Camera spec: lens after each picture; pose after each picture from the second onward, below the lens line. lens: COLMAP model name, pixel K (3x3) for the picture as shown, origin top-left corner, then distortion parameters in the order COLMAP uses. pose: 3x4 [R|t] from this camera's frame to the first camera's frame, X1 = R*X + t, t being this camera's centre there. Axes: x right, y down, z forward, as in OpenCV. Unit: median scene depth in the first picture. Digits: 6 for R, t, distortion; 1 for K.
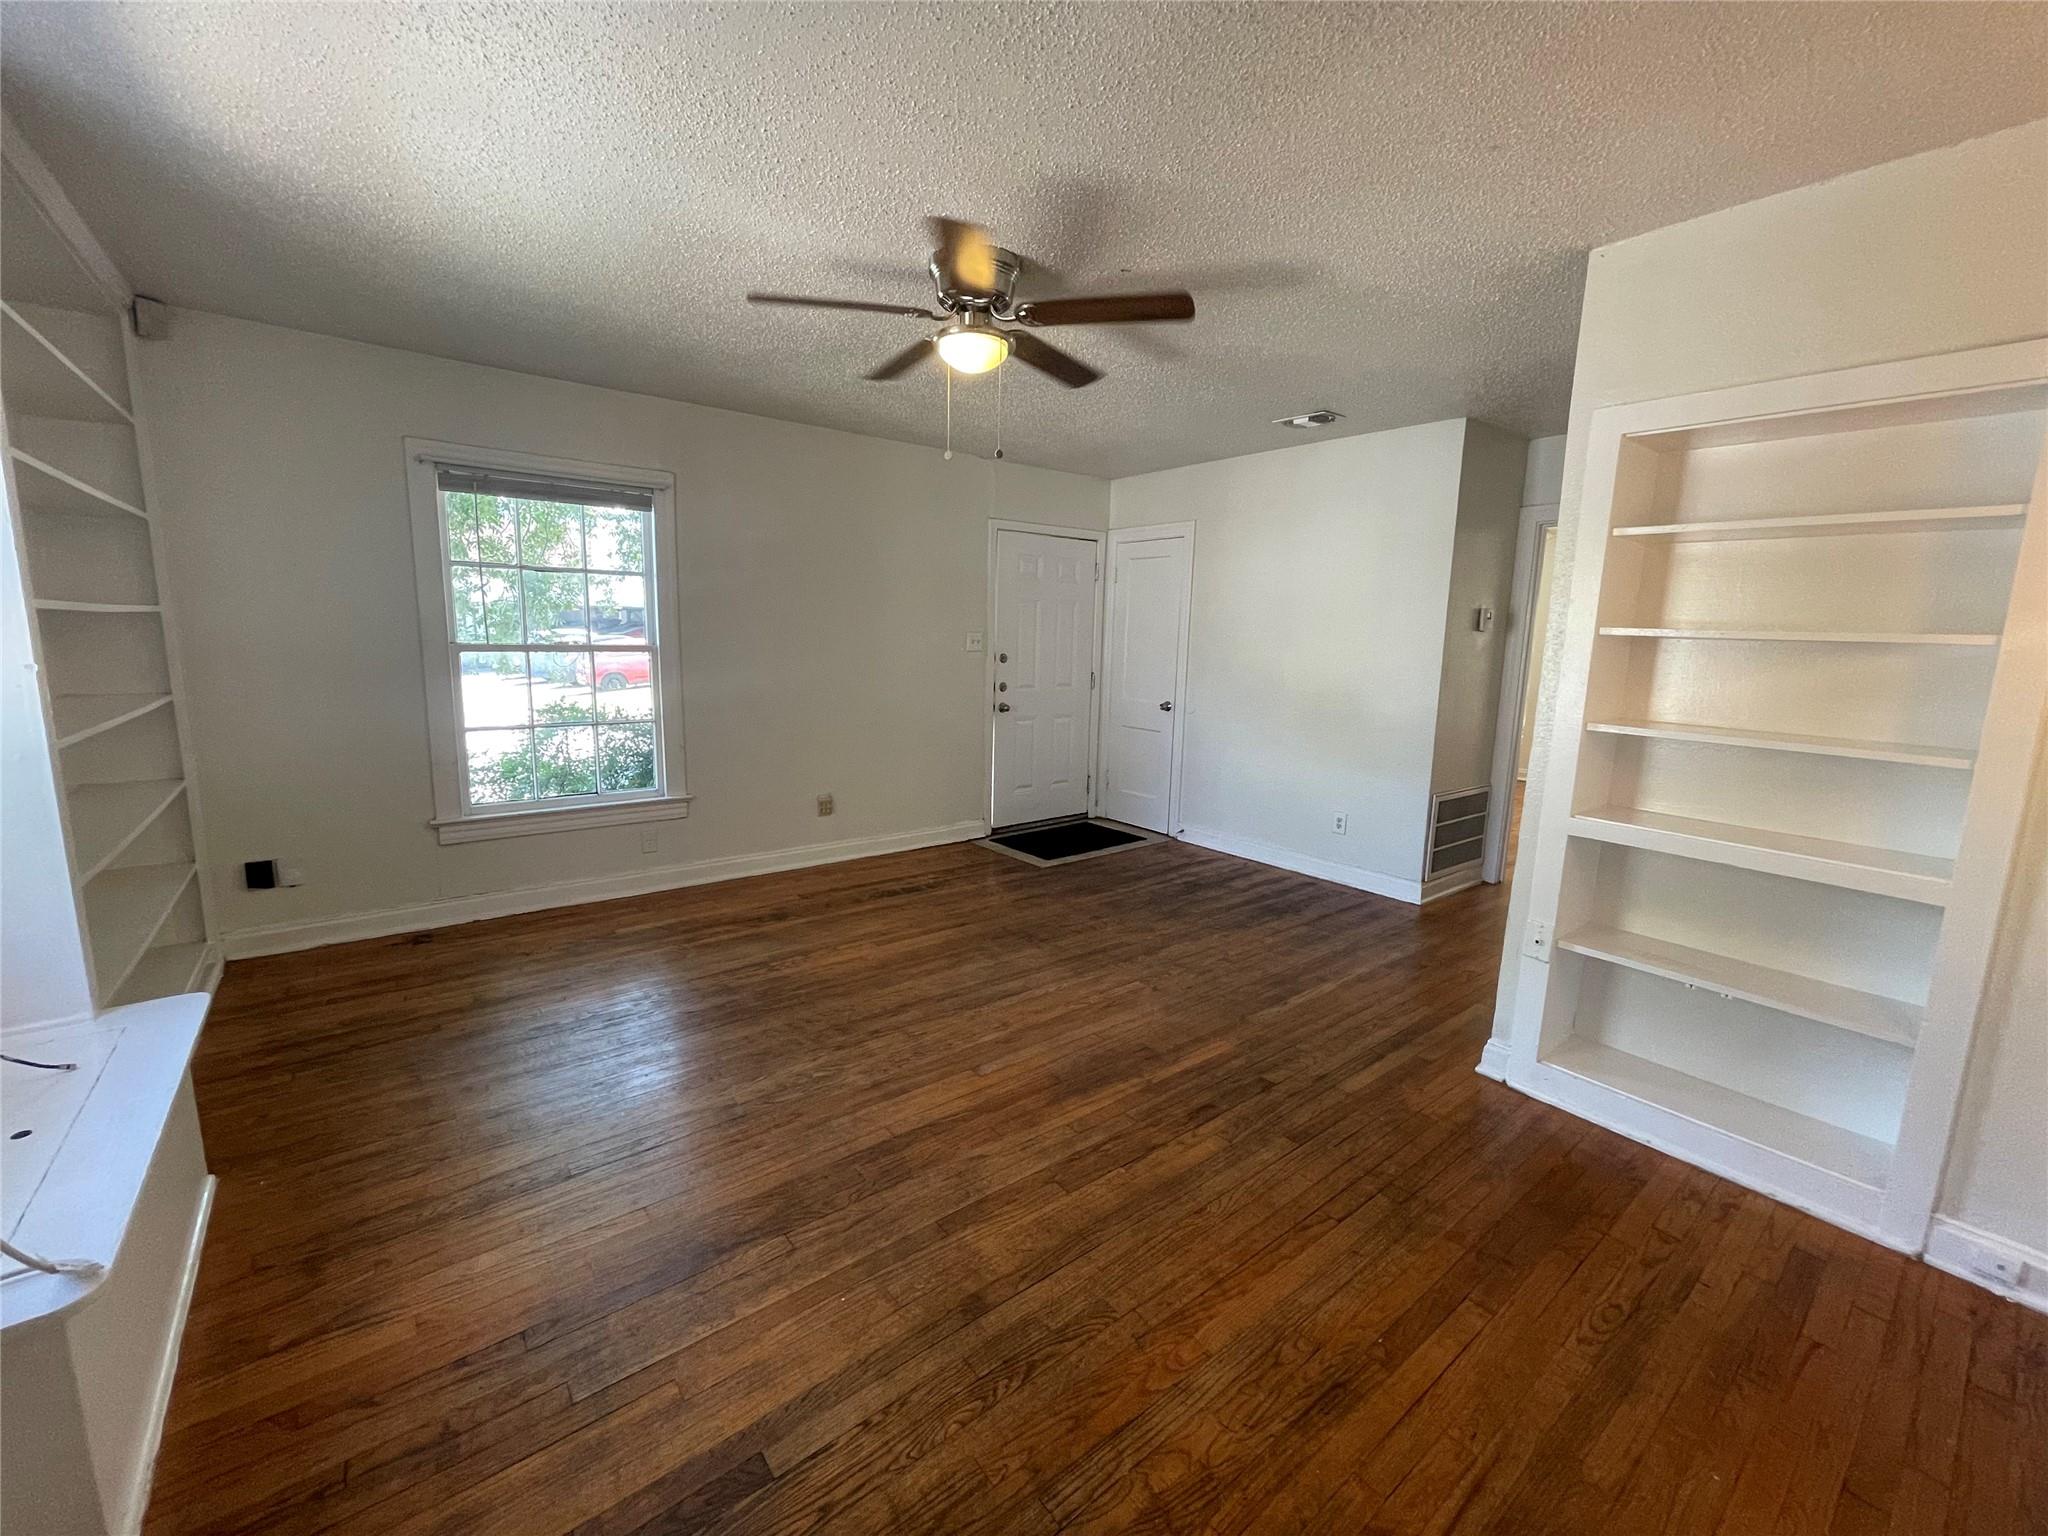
lens RADIAL K [[822.6, 0, 1006.3], [0, 822.6, 769.4], [0, 0, 1]] dist [-0.001441, 0.000189]
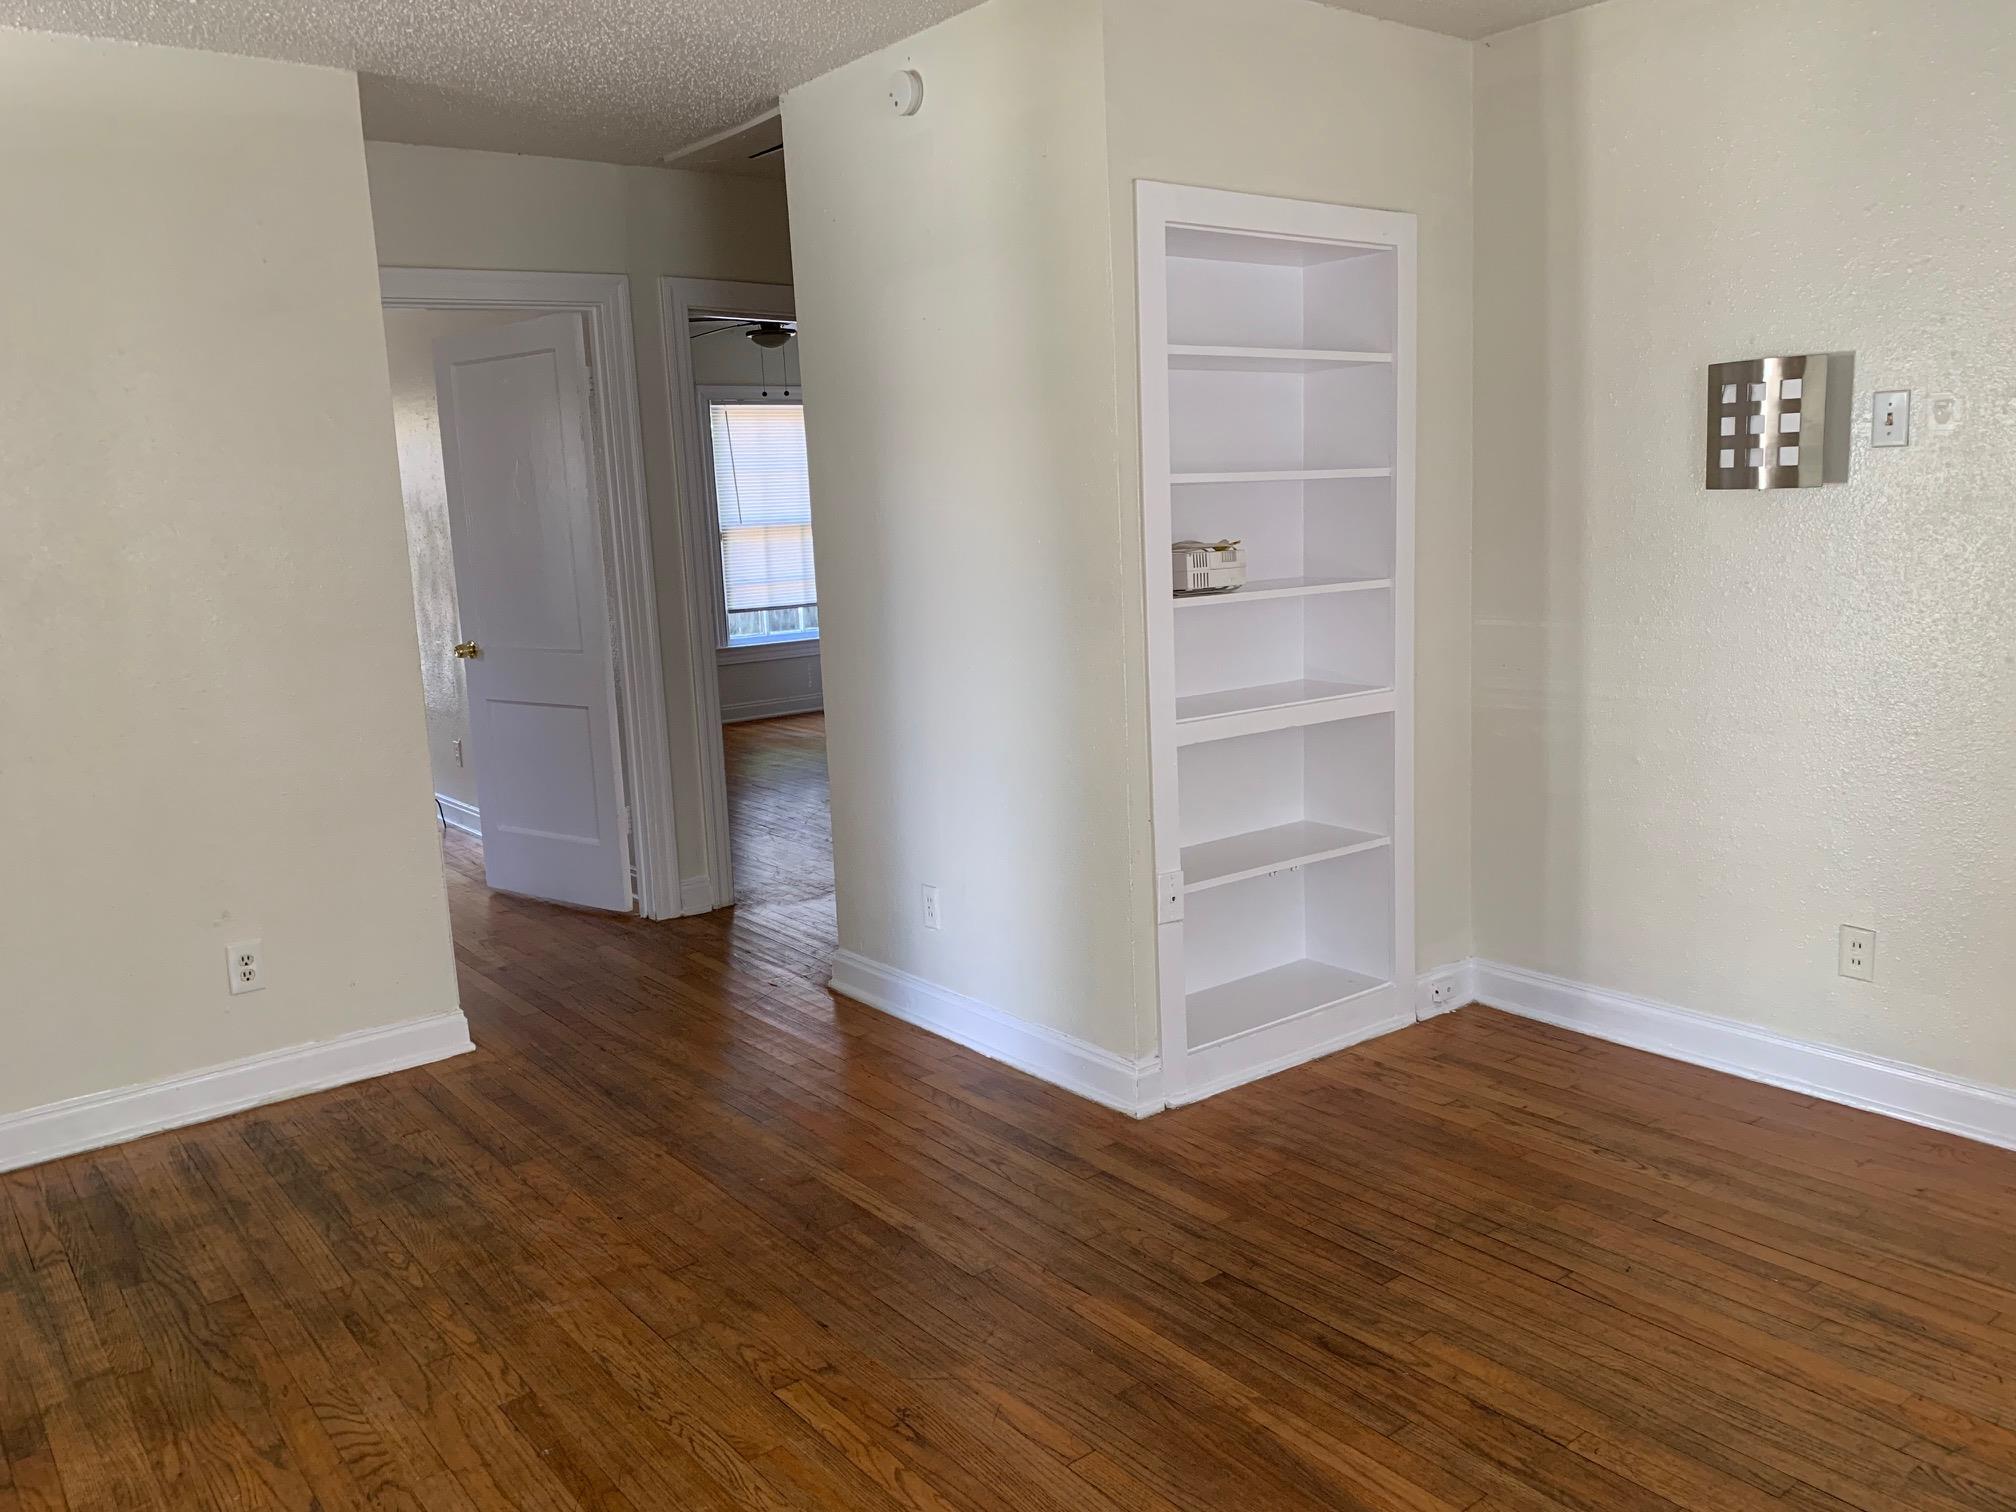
lens RADIAL K [[1565.3, 0, 1011.6], [0, 1565.3, 756.5], [0, 0, 1]] dist [0.041418, -0.023342]
pose [[-0.009583, -0.194176, 0.980920, -0.607551], [0.207911, 0.959140, 0.191896, -0.182832], [-0.978101, 0.205783, 0.031180, 0.926195]]
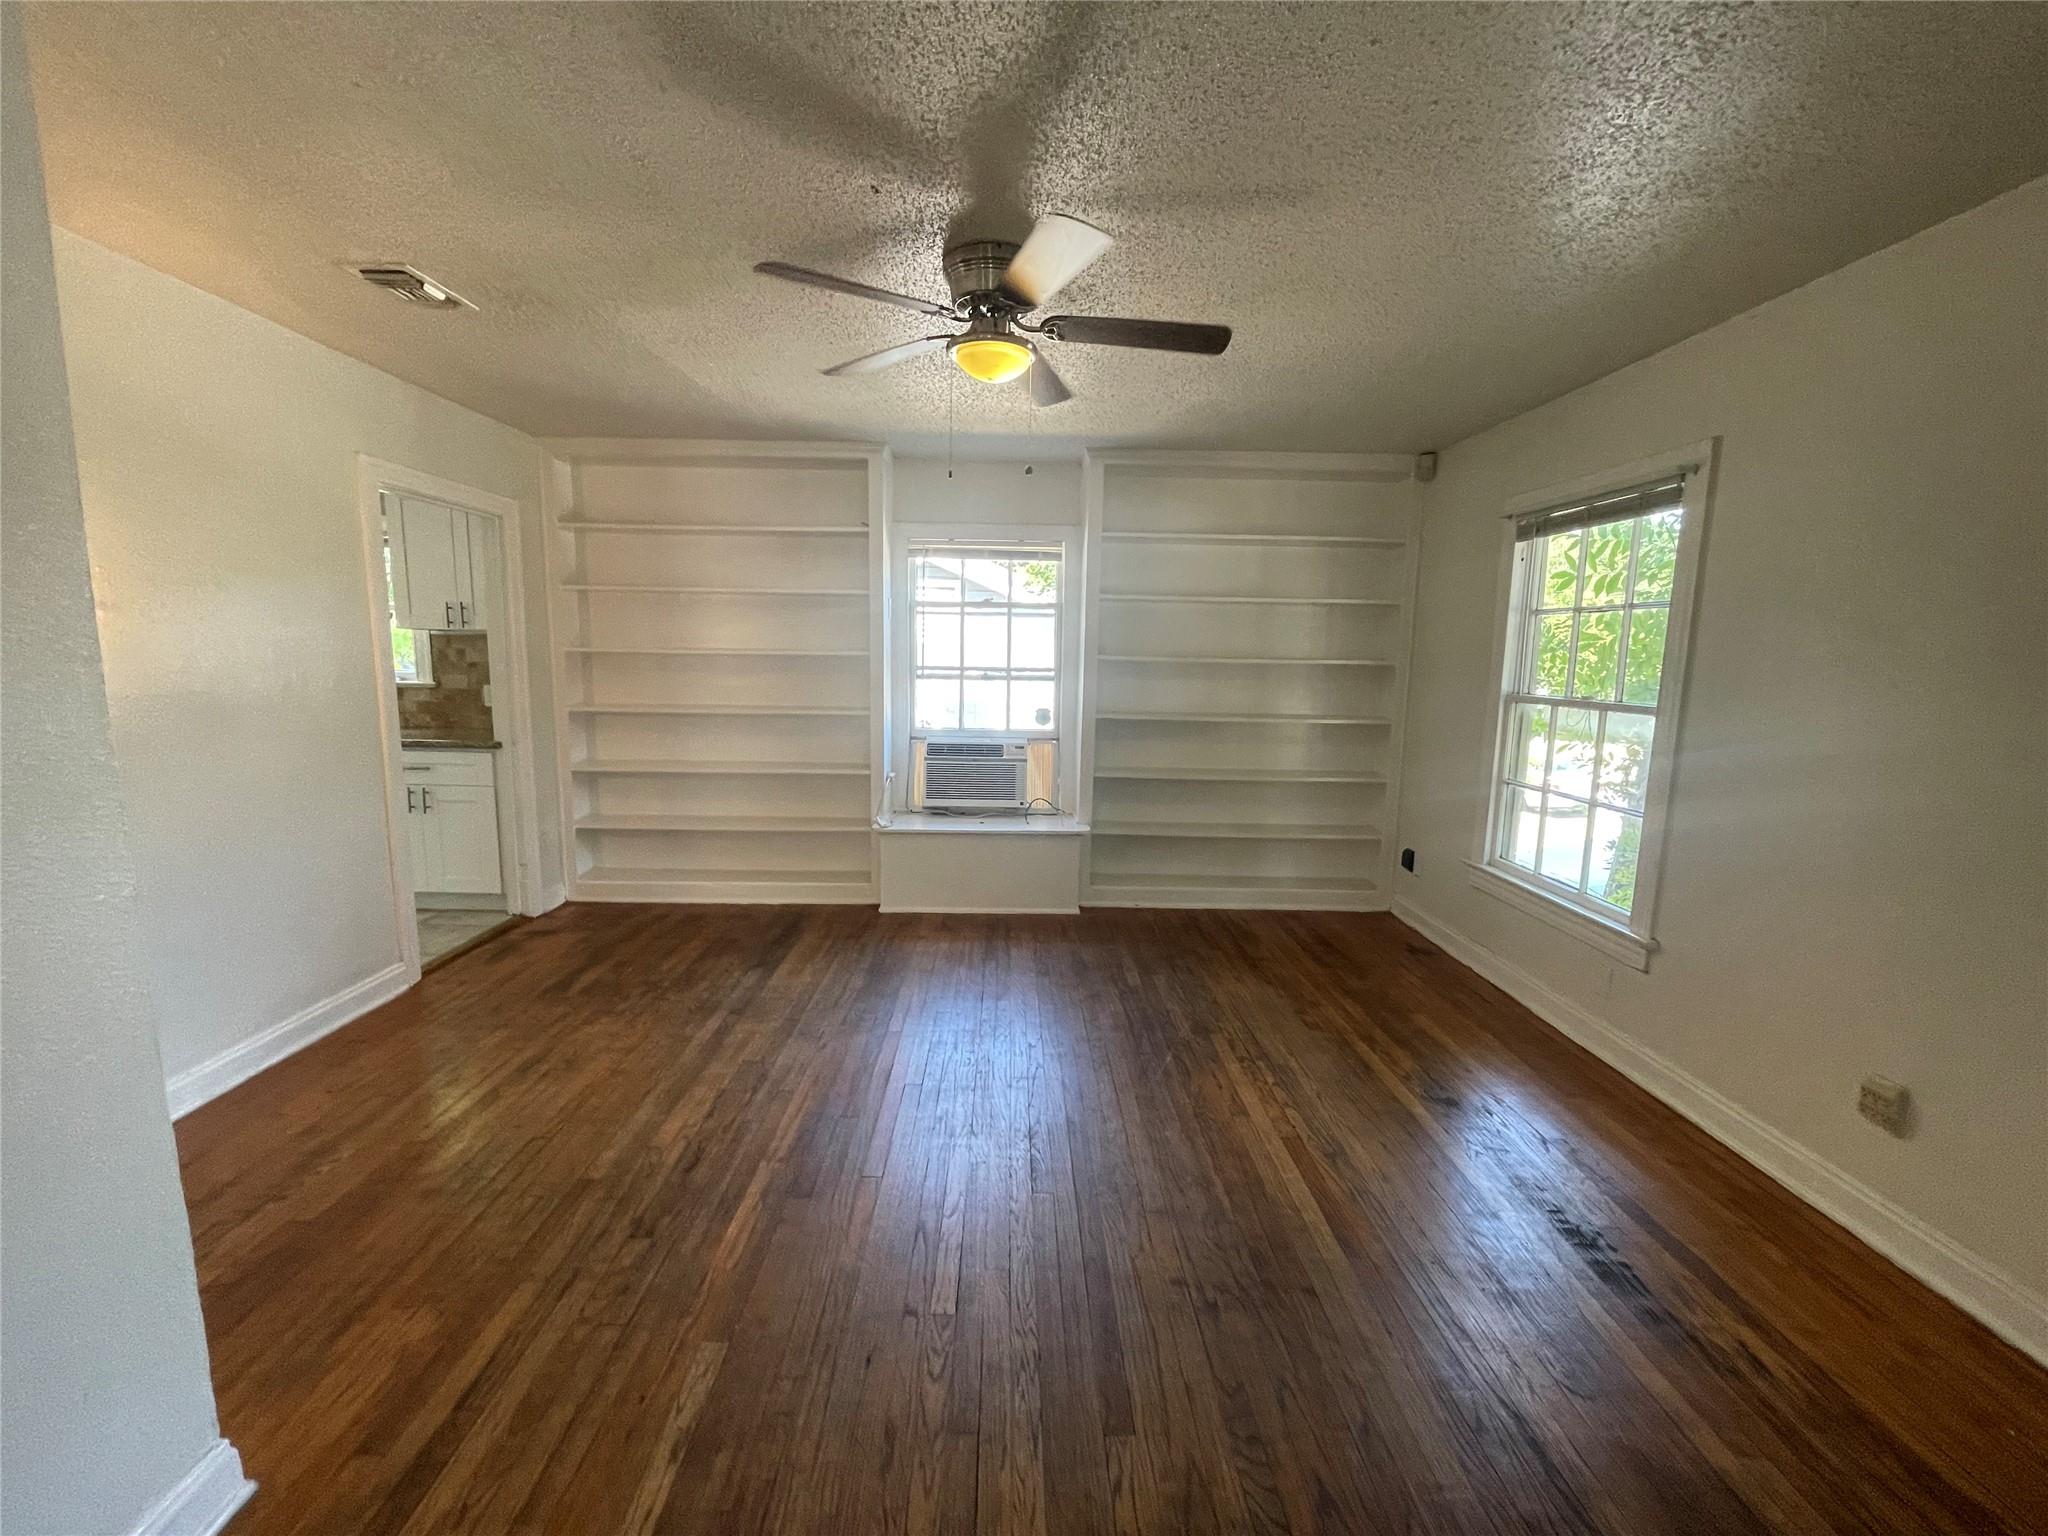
lens RADIAL K [[822.6, 0, 1023.4], [0, 822.6, 760.8], [0, 0, 1]] dist [-0.001441, 0.000189]
pose [[-0.593457, 0.070226, -0.801796, 0.617599], [-0.164831, 0.964468, 0.206475, -0.235997], [0.787807, 0.254695, -0.560795, 1.434927]]
